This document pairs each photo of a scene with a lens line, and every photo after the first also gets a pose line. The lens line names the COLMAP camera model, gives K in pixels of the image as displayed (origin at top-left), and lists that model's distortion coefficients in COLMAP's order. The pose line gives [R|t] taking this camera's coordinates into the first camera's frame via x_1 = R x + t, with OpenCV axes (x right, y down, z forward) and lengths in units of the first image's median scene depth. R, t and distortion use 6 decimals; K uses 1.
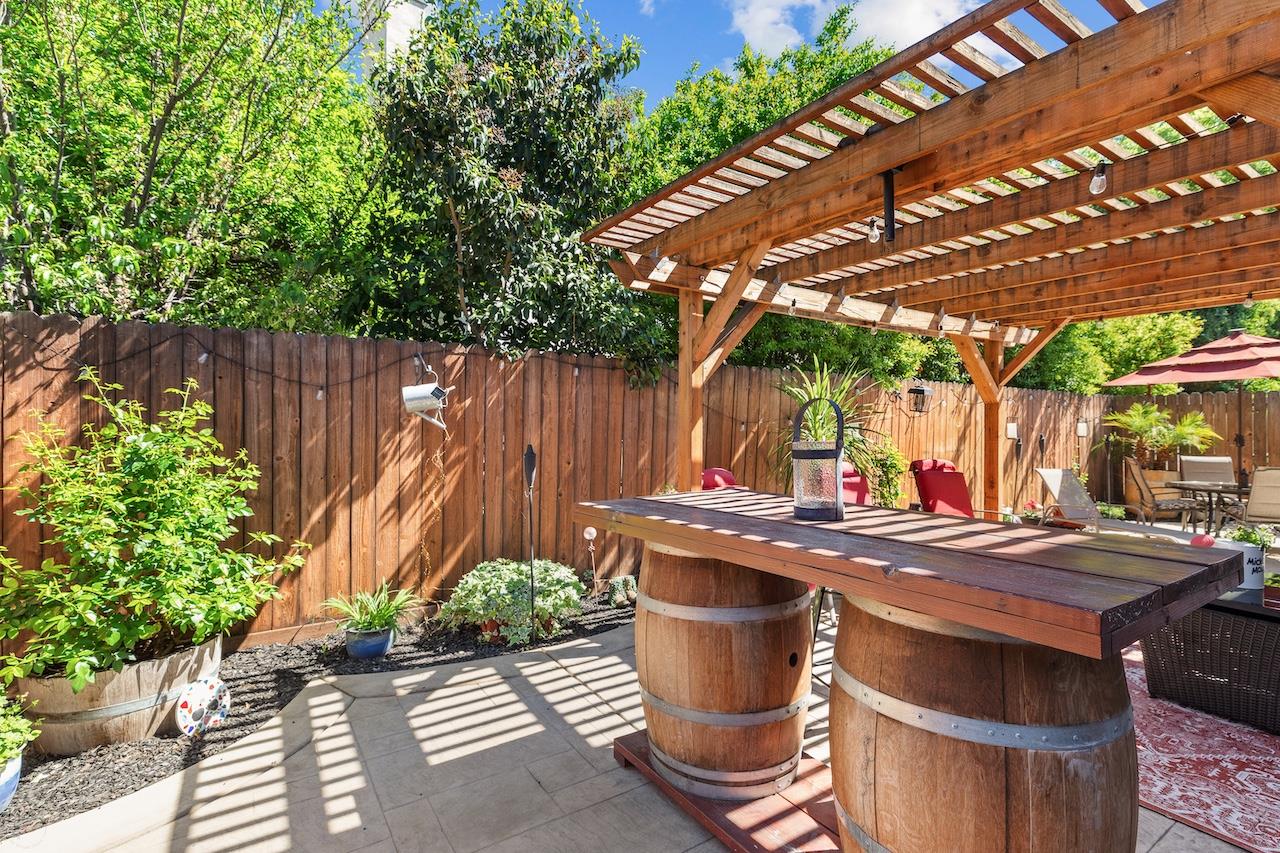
lens RADIAL K [[582.5, 0, 664.7], [0, 582.5, 428.9], [0, 0, 1]] dist [0.001728, 0.000634]
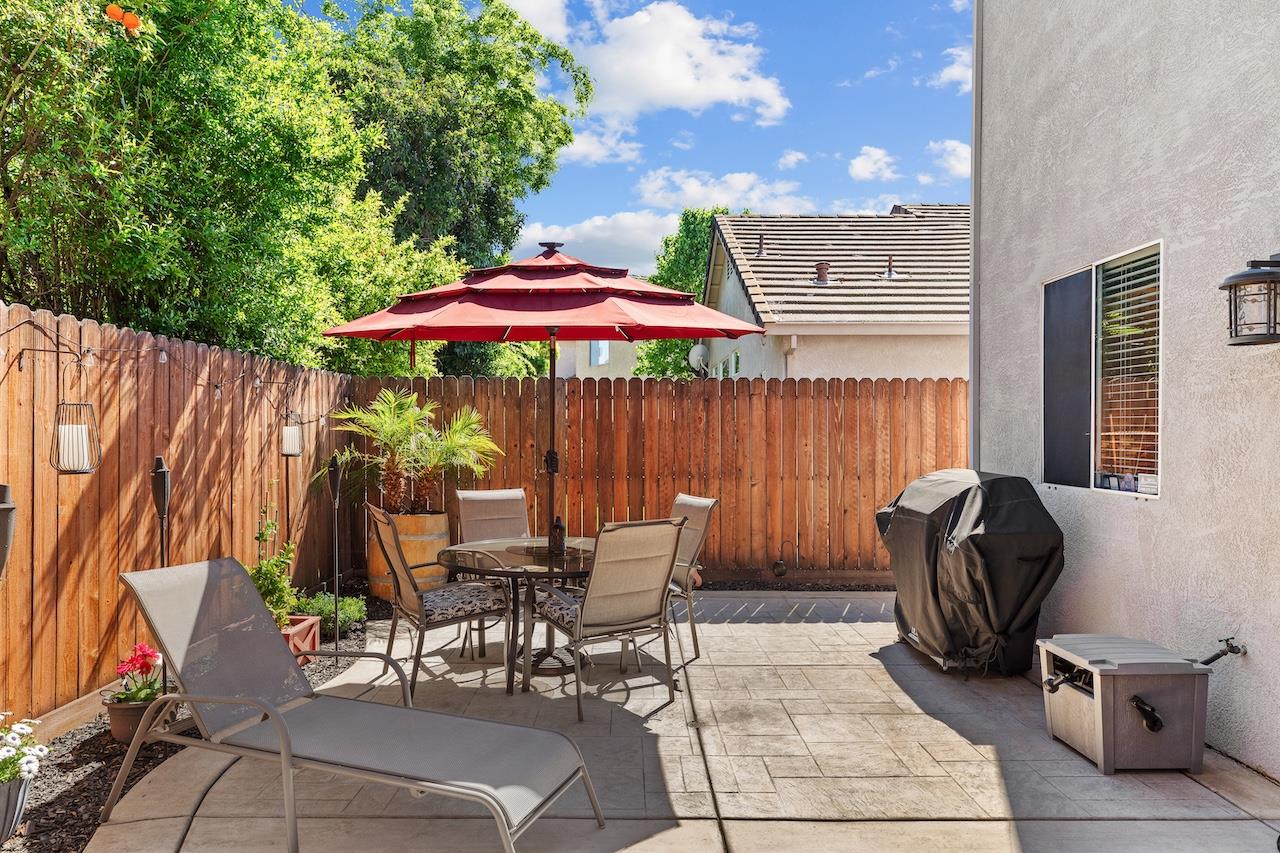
lens RADIAL K [[814.3, 0, 640.0], [0, 814.3, 426.5], [0, 0, 1]] dist [0.001677, 0.000393]
pose [[0.548799, 0.007845, 0.835918, 0.327099], [-0.001000, 0.999961, -0.008728, -0.003798], [-0.835954, 0.003954, 0.548785, 0.413577]]
